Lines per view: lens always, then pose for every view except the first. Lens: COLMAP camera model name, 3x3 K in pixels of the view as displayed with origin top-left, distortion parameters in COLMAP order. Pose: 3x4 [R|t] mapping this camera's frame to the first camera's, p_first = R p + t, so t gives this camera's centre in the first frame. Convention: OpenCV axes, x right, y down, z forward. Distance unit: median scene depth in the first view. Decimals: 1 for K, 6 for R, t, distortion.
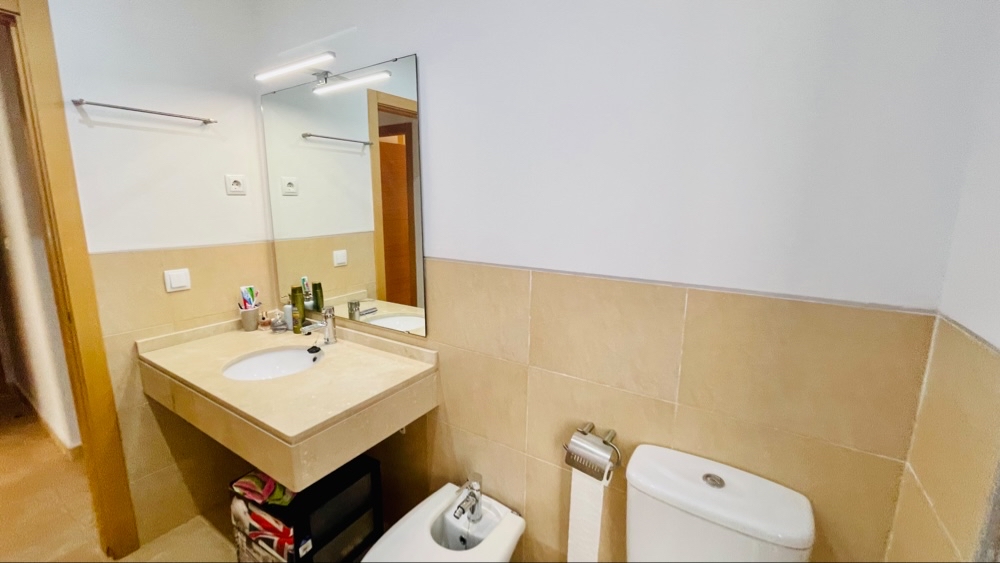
lens RADIAL K [[408.8, 0, 497.9], [0, 408.8, 277.1], [0, 0, 1]] dist [-0.000860, 0.001697]
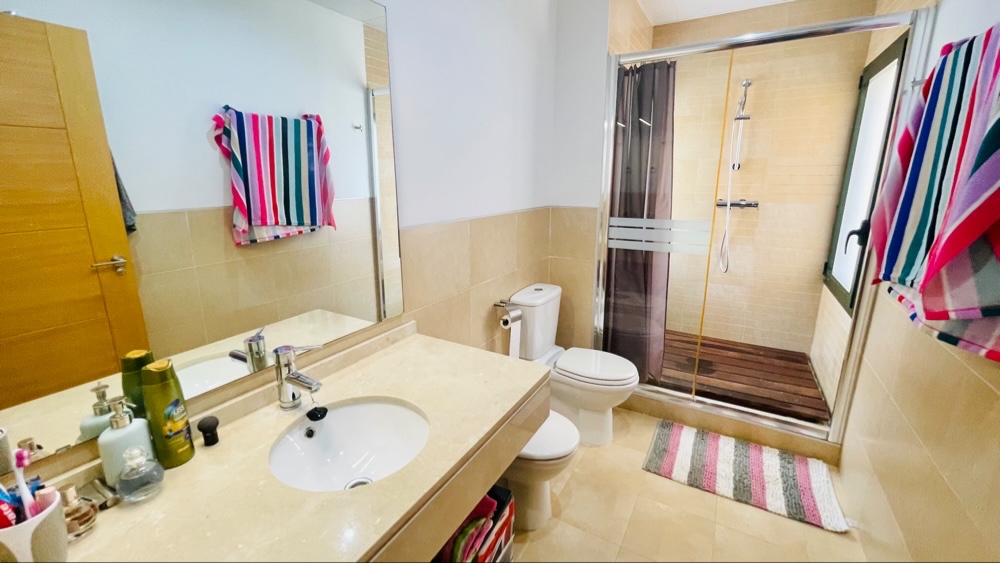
lens RADIAL K [[408.8, 0, 499.0], [0, 408.8, 272.4], [0, 0, 1]] dist [-0.000860, 0.001697]
pose [[-0.053359, -0.223679, 0.973201, -1.173602], [0.190759, 0.954358, 0.229808, -0.127814], [-0.980186, 0.197909, -0.008255, 0.817066]]
